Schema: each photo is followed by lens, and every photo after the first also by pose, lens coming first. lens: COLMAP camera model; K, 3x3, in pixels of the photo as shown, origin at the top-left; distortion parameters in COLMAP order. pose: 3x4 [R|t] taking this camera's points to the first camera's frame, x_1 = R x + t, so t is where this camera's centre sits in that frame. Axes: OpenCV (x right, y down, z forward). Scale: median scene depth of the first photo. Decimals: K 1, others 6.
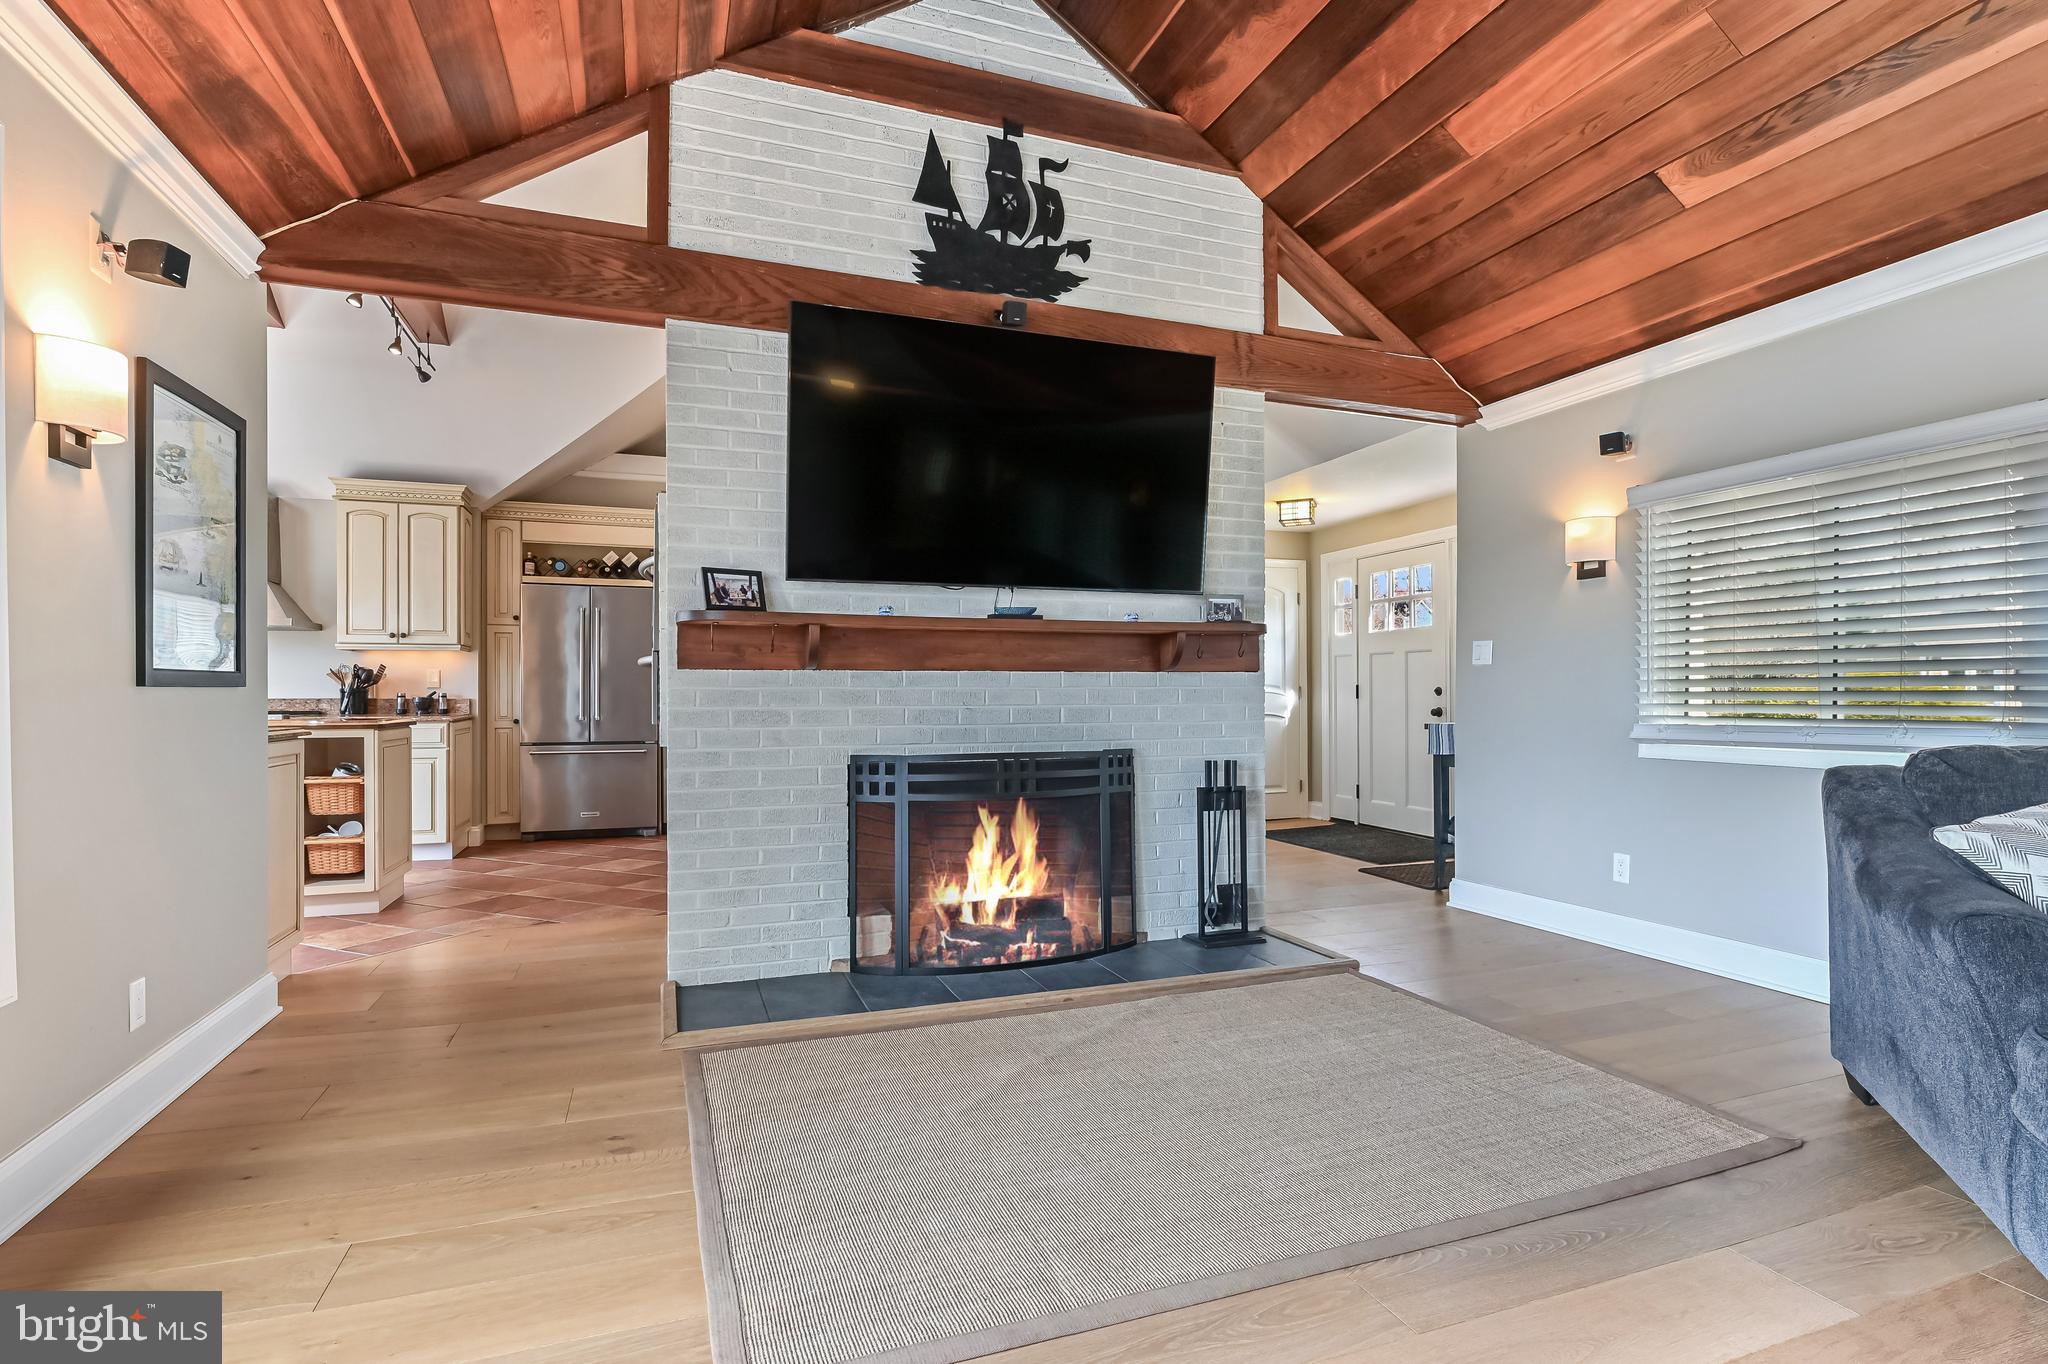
lens RADIAL K [[976.2, 0, 1018.3], [0, 976.2, 689.7], [0, 0, 1]] dist [-0.008197, -0.000754]
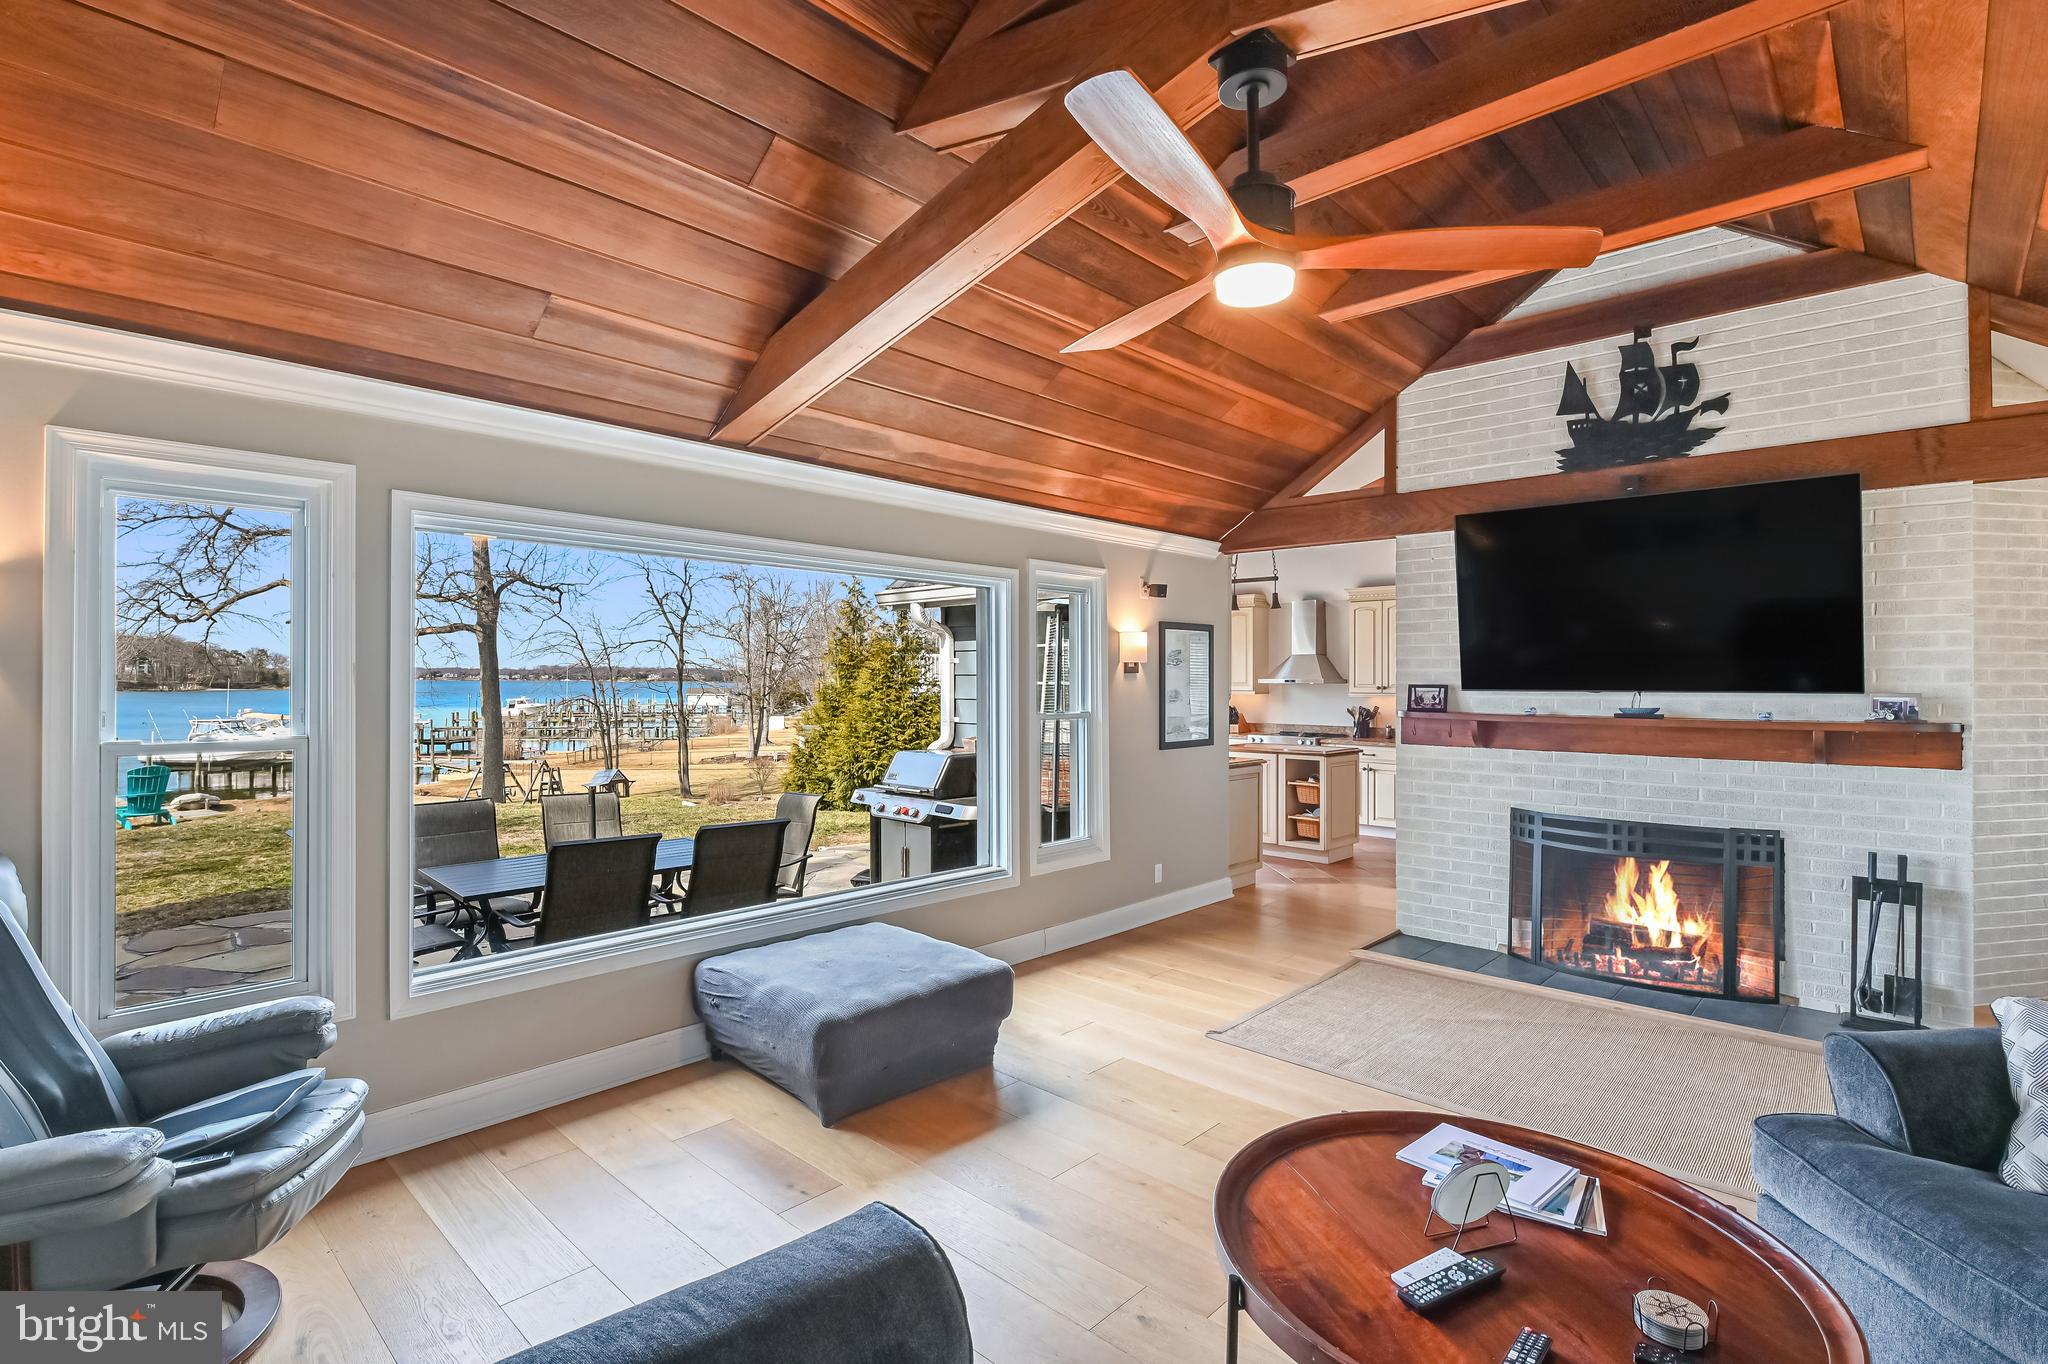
lens RADIAL K [[976.2, 0, 1023.0], [0, 976.2, 679.1], [0, 0, 1]] dist [-0.008197, -0.000754]
pose [[0.447681, 0.005082, -0.894179, 0.779427], [-0.000385, 0.999985, 0.005490, -0.128547], [0.894193, -0.002113, 0.447676, -0.301164]]
